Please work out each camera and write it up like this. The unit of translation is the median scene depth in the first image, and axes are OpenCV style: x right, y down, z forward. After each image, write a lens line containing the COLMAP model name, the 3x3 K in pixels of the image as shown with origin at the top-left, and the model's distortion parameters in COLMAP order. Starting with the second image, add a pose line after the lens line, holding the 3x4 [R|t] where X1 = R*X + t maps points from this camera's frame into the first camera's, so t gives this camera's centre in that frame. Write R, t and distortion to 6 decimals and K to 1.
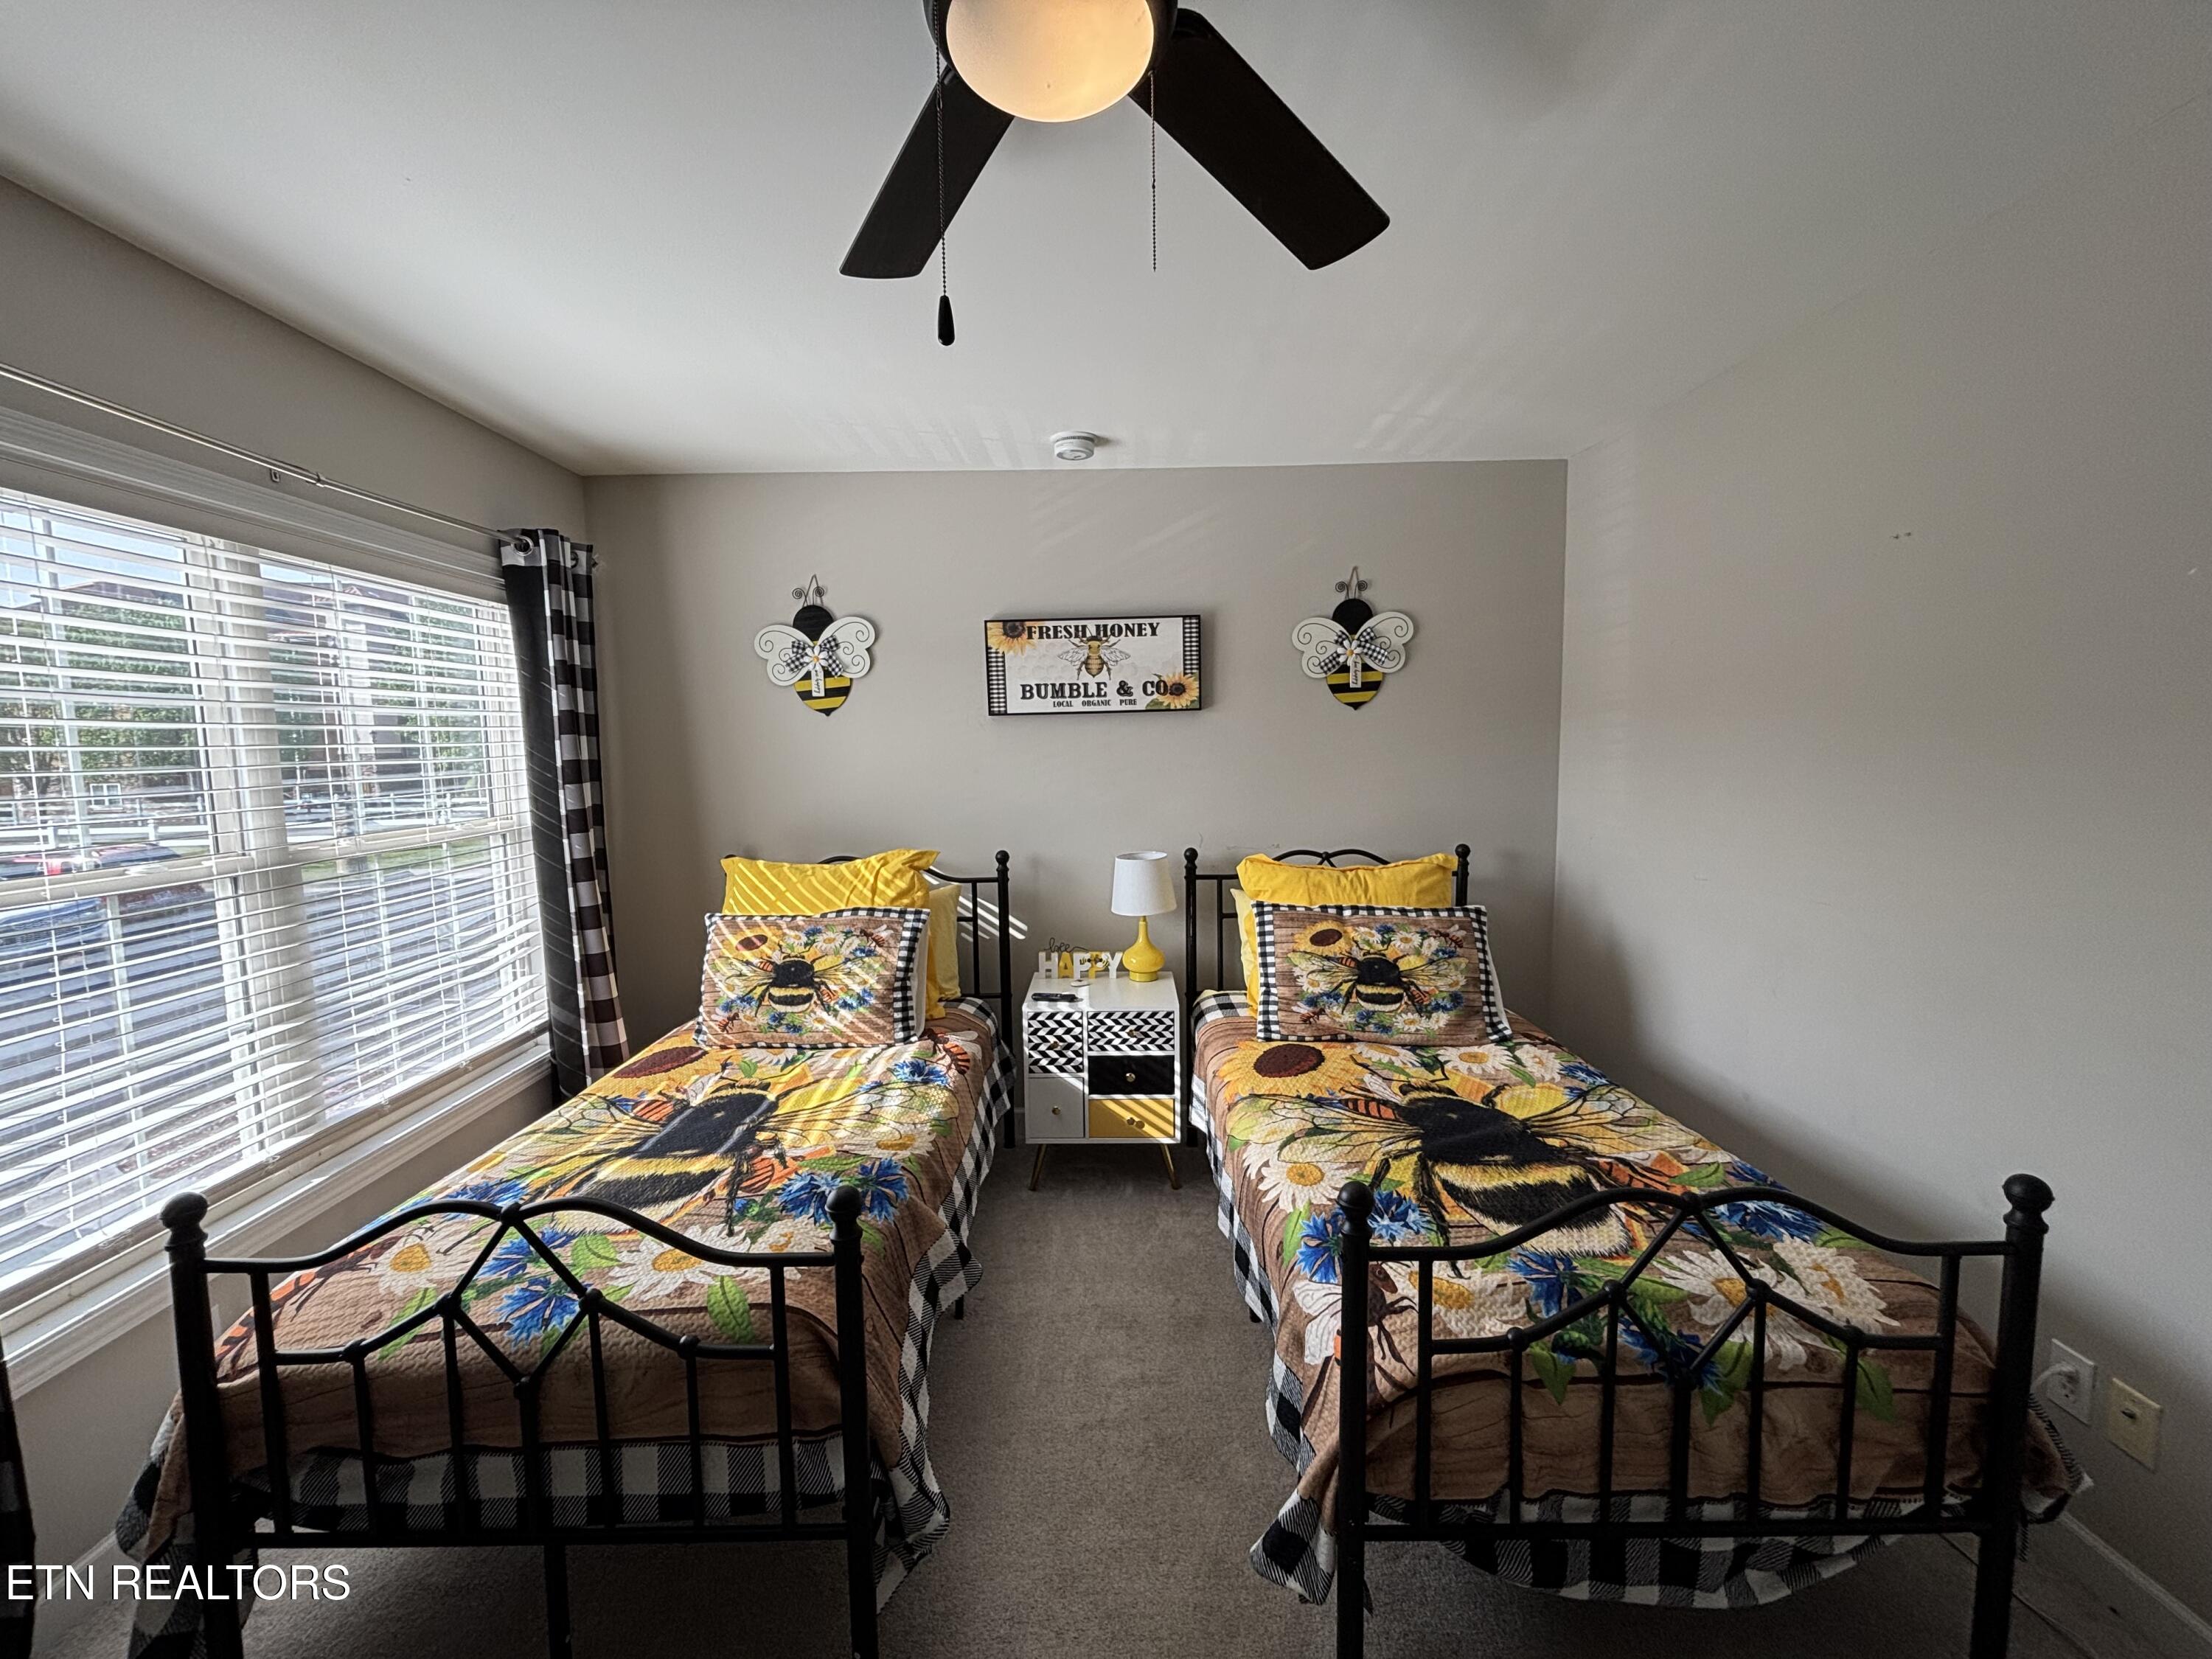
lens RADIAL K [[908.1, 0, 1177.2], [0, 908.1, 815.5], [0, 0, 1]] dist [0.019903, -0.021310]
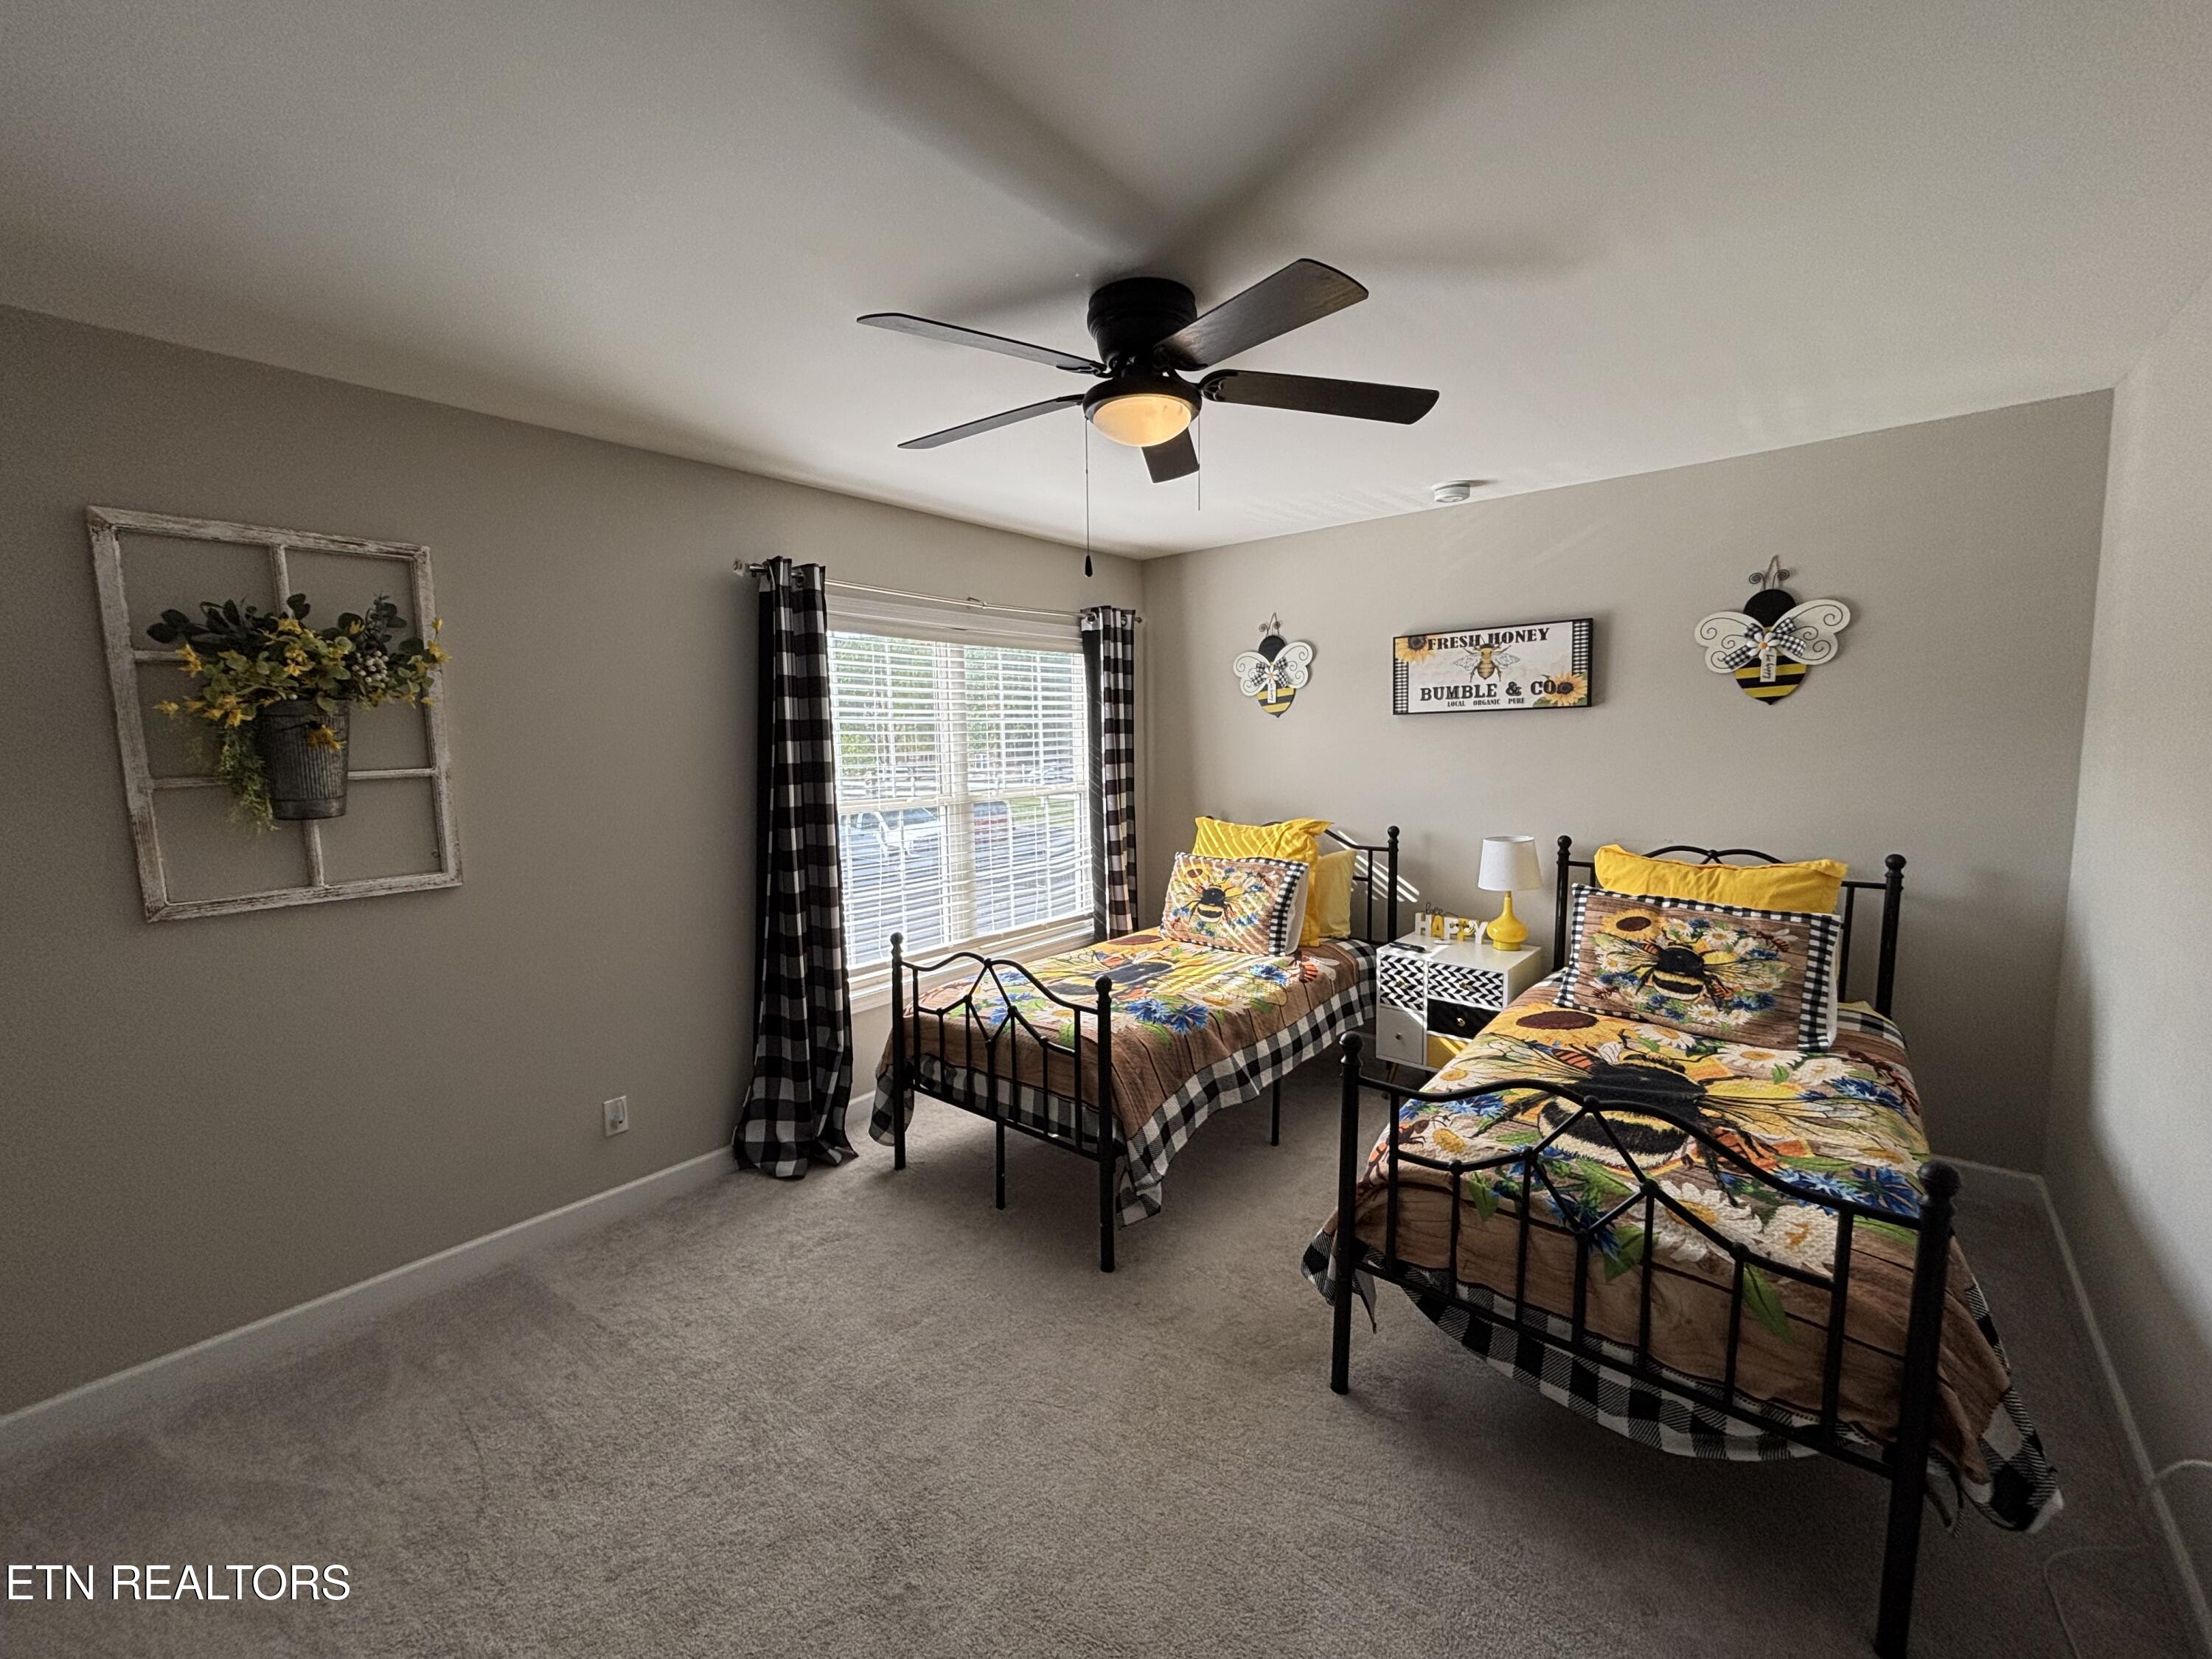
lens RADIAL K [[876.7, 0, 1106.0], [0, 876.7, 829.5], [0, 0, 1]] dist [-0.068437, -0.000030]
pose [[0.746195, 0.068744, -0.662169, 0.359123], [-0.048163, 0.997622, 0.049294, 0.005027], [0.663983, -0.004891, 0.747732, -0.156630]]
